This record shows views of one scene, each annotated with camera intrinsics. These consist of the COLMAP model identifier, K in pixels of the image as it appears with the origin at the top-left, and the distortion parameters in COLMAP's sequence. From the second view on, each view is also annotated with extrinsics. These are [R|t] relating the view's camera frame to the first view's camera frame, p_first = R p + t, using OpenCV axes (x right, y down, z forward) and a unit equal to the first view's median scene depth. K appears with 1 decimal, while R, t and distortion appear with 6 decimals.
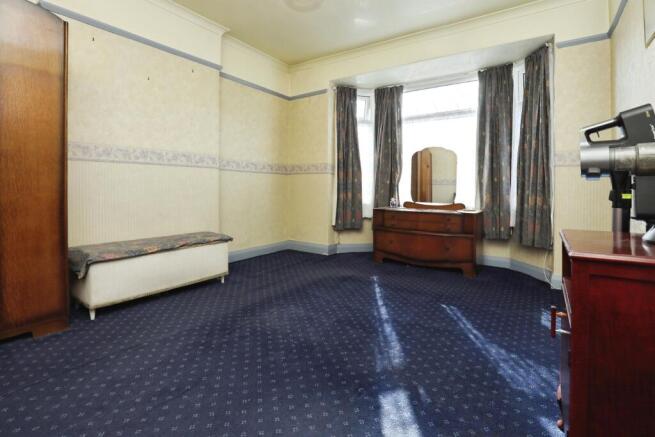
lens RADIAL K [[311.8, 0, 328.0], [0, 311.8, 186.2], [0, 0, 1]] dist [-0.000263, 0.000076]
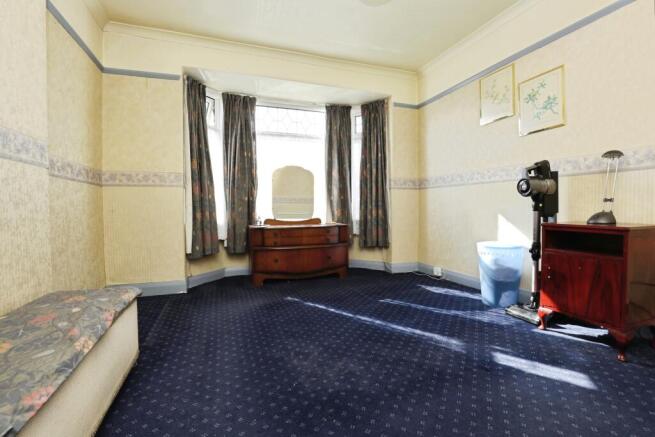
lens RADIAL K [[312.0, 0, 327.9], [0, 312.0, 206.9], [0, 0, 1]] dist [-0.003320, -0.000194]
pose [[0.589492, -0.012148, 0.807683, -0.468945], [0.007338, 0.999926, 0.009684, 0.004250], [-0.807741, 0.000218, 0.589537, 0.296329]]
